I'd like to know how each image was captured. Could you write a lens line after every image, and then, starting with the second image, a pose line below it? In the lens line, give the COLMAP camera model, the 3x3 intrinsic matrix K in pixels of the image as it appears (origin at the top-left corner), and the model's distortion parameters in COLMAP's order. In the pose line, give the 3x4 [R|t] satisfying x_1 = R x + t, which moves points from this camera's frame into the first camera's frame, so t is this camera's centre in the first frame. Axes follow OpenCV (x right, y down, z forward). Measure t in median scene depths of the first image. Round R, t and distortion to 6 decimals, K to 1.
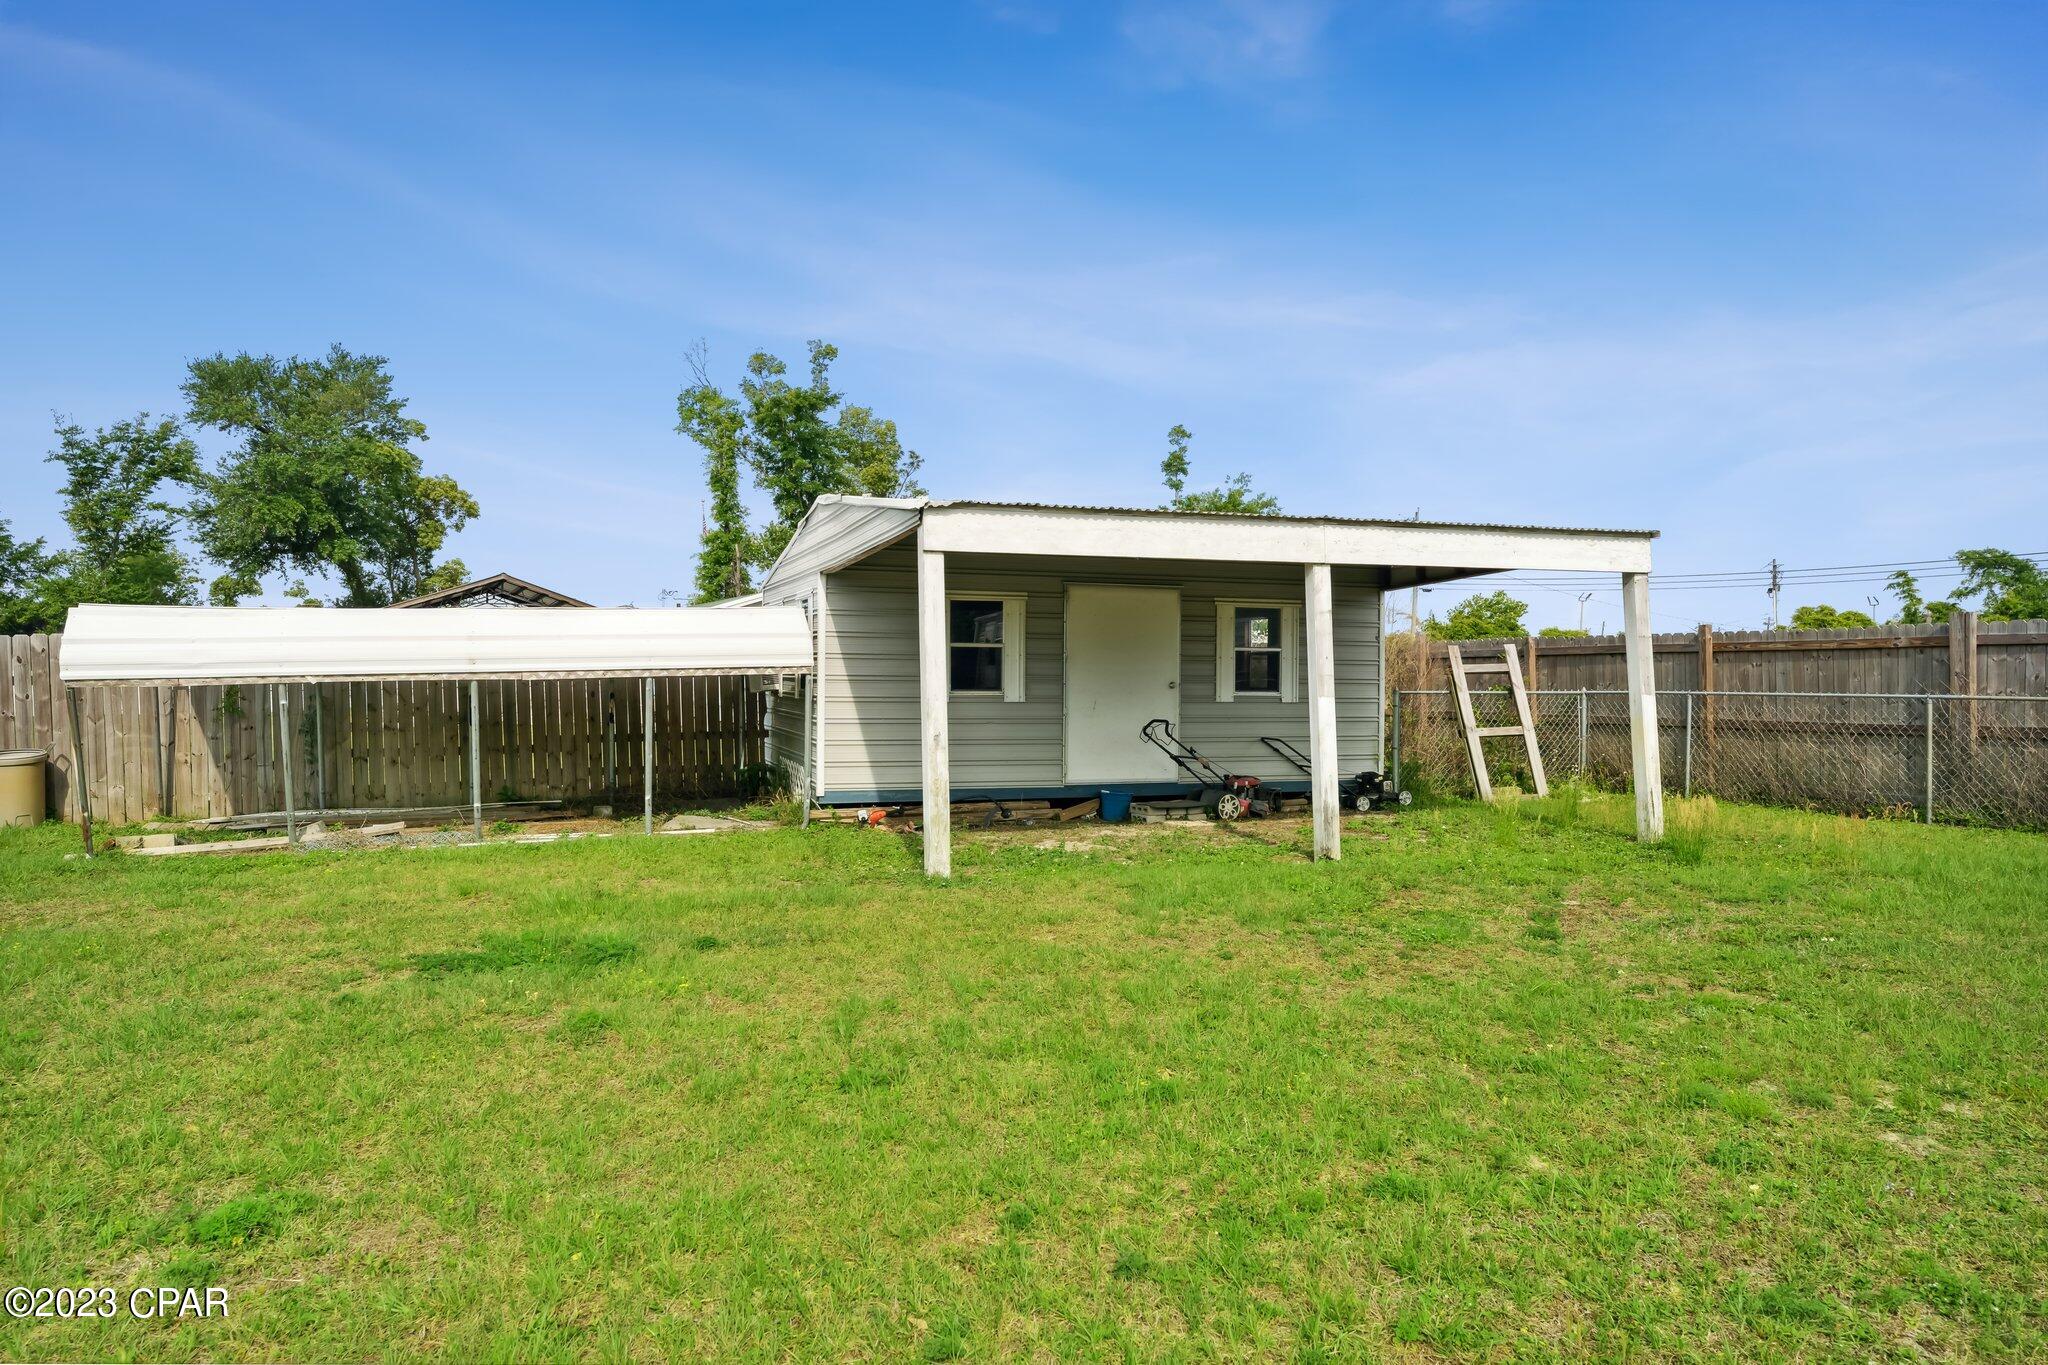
lens RADIAL K [[1277.4, 0, 1023.3], [0, 1277.4, 680.0], [0, 0, 1]] dist [0.005753, -0.000794]
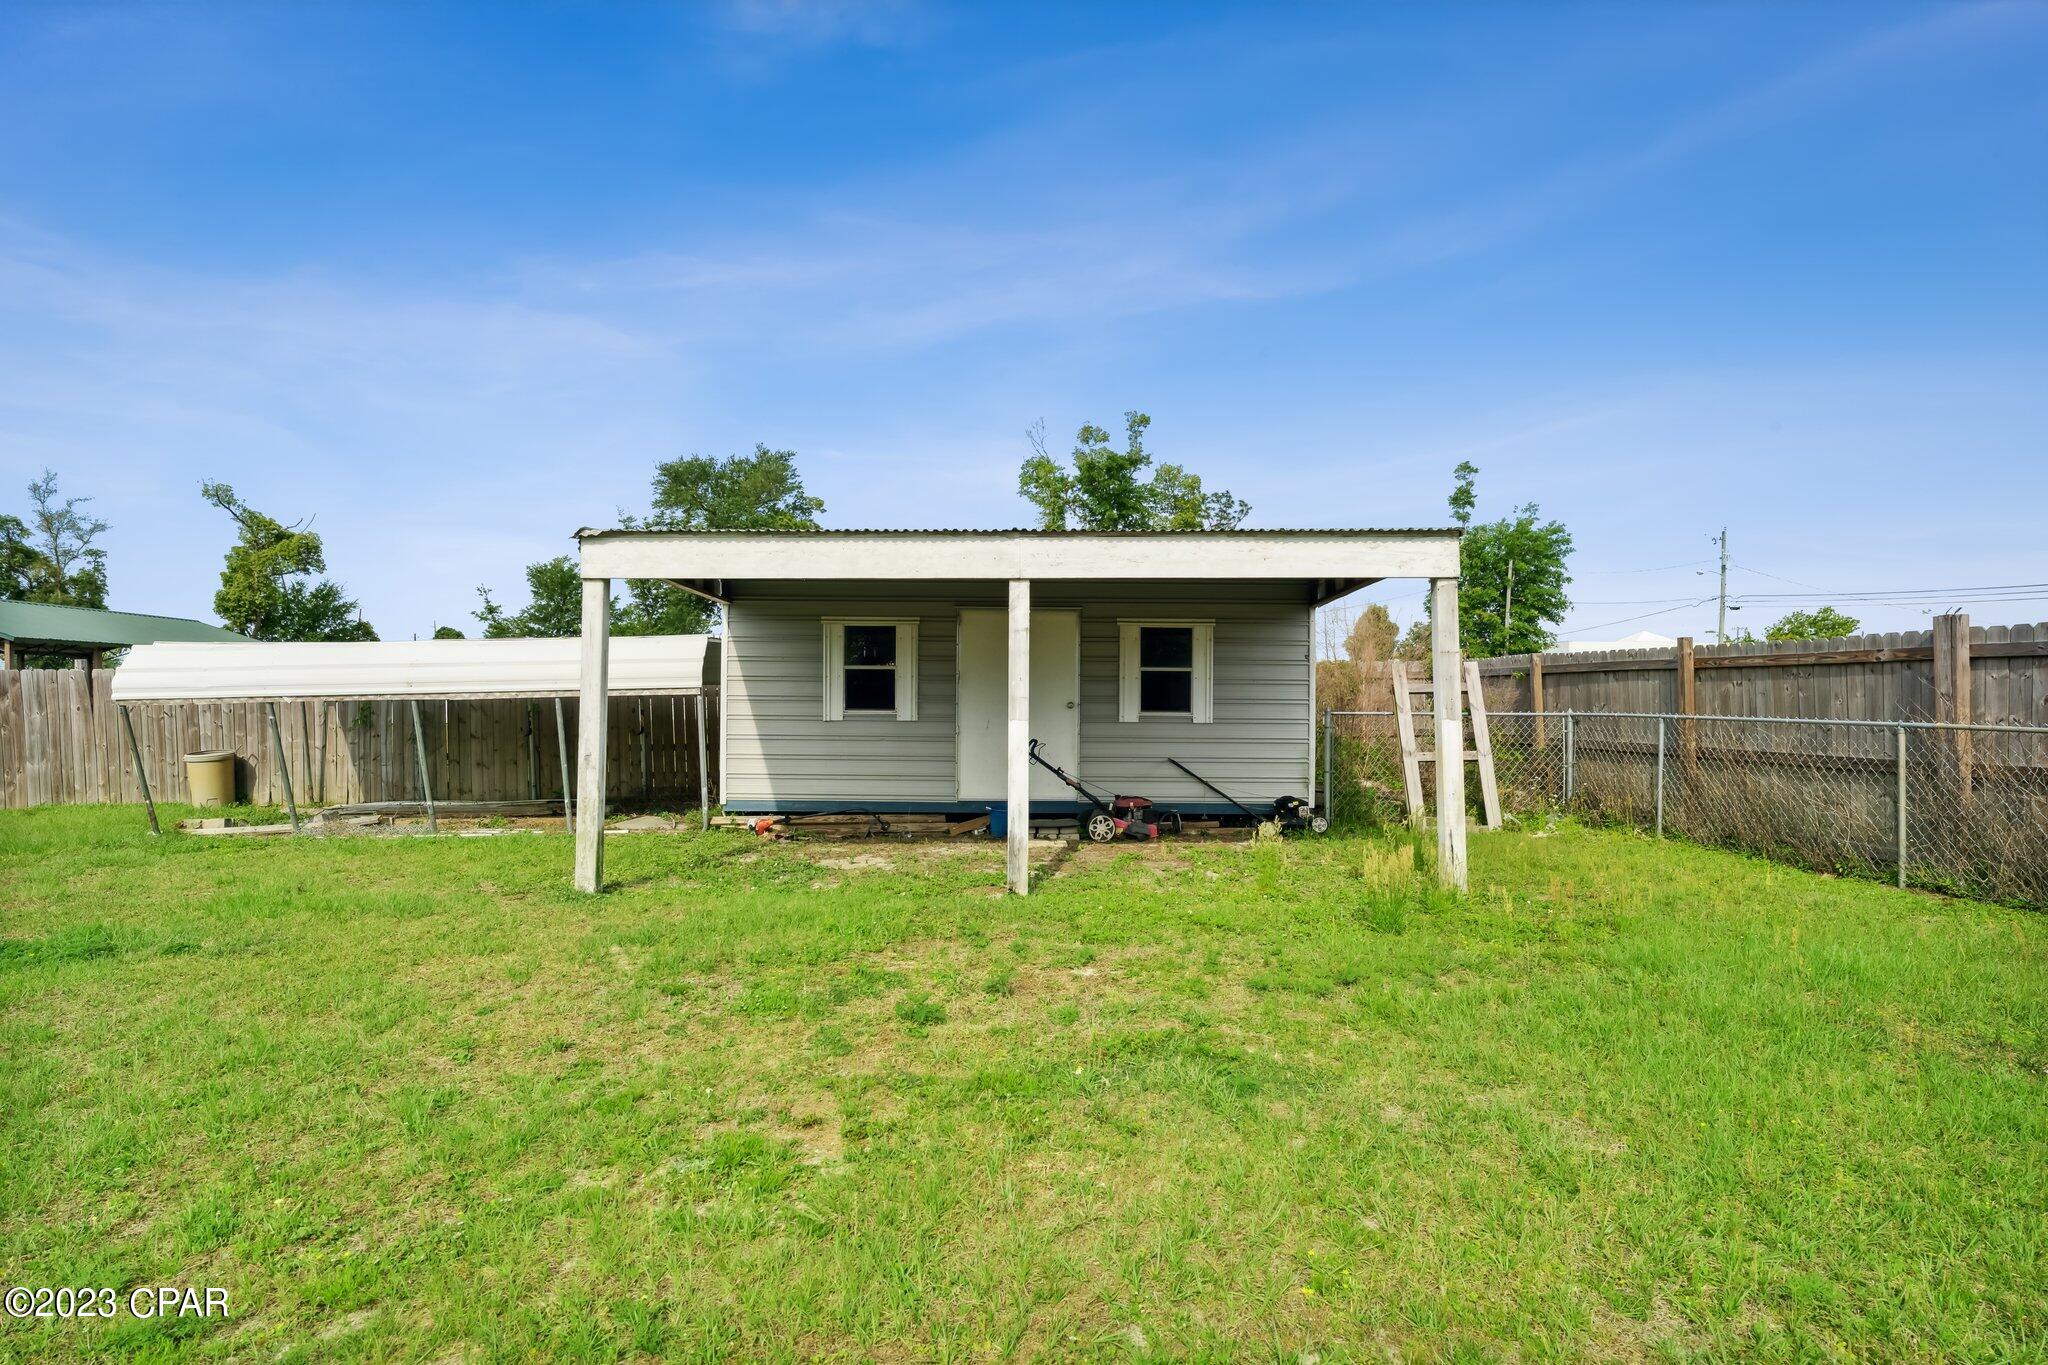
lens RADIAL K [[1062.0, 0, 1024.4], [0, 1062.0, 687.9], [0, 0, 1]] dist [0.001452, 0.001217]
pose [[0.948718, -0.001466, -0.316121, 0.359848], [-0.000897, 0.999973, -0.007329, -0.003712], [0.316123, 0.007237, 0.948690, 0.192522]]
